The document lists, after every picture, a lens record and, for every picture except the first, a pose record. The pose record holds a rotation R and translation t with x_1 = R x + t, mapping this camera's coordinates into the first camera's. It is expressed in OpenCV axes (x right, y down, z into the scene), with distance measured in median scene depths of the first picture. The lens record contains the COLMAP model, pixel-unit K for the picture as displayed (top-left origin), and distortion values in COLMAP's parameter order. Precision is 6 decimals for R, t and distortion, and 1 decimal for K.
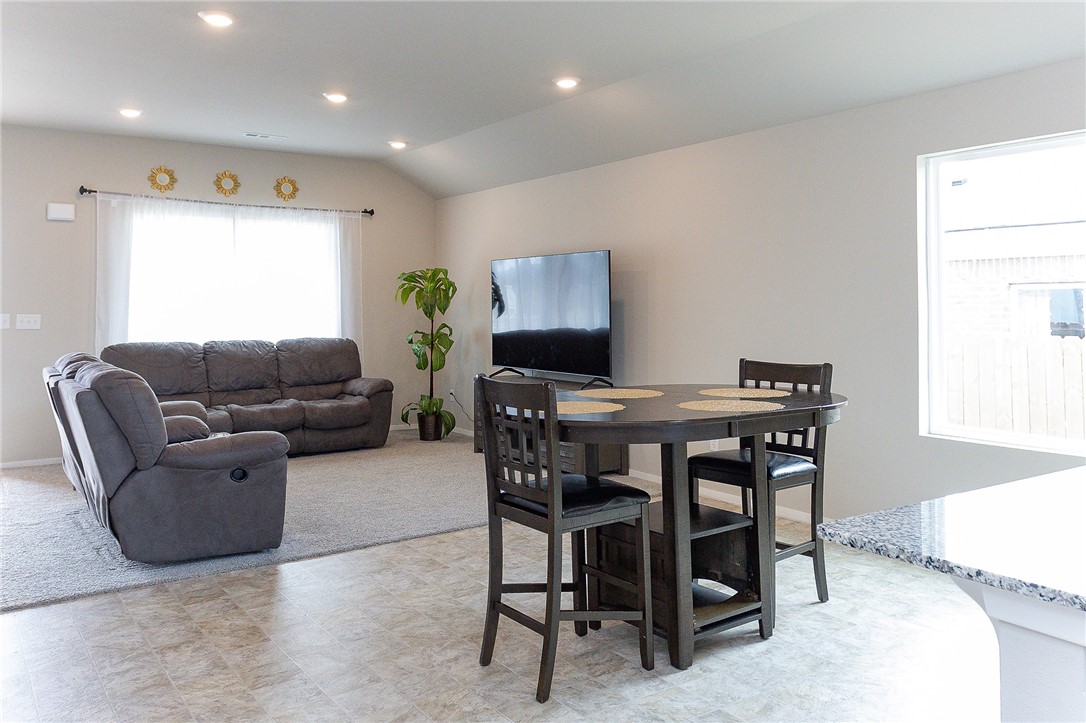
lens RADIAL K [[846.1, 0, 532.3], [0, 846.1, 292.7], [0, 0, 1]] dist [0.071628, -0.091746]
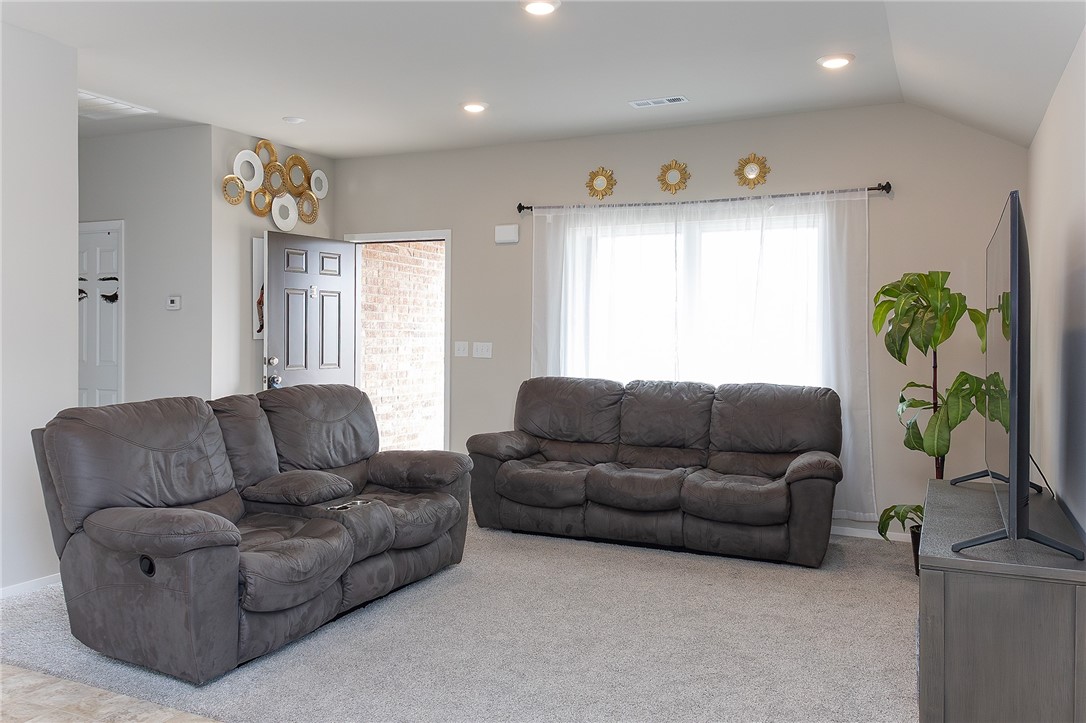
lens RADIAL K [[846.1, 0, 556.4], [0, 846.1, 336.2], [0, 0, 1]] dist [0.071628, -0.091746]
pose [[0.498457, 0.004598, -0.866902, 0.259391], [0.000127, 0.999986, 0.005376, 0.011635], [0.866914, -0.002789, 0.498449, 0.536525]]
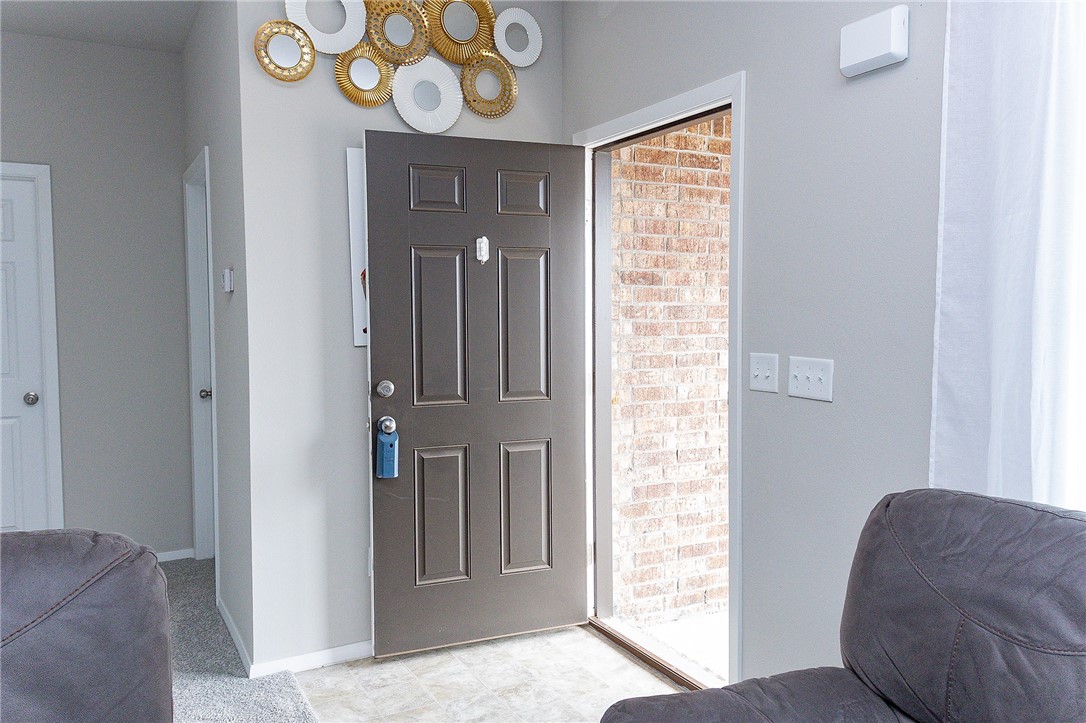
lens RADIAL K [[806.1, 0, 544.7], [0, 806.1, 364.7], [0, 0, 1]] dist [0.052934, 0.002611]
pose [[-0.131945, 0.056841, -0.989626, -0.214507], [0.020938, 0.998292, 0.054547, 0.007848], [0.991036, -0.013523, -0.132910, 0.843792]]
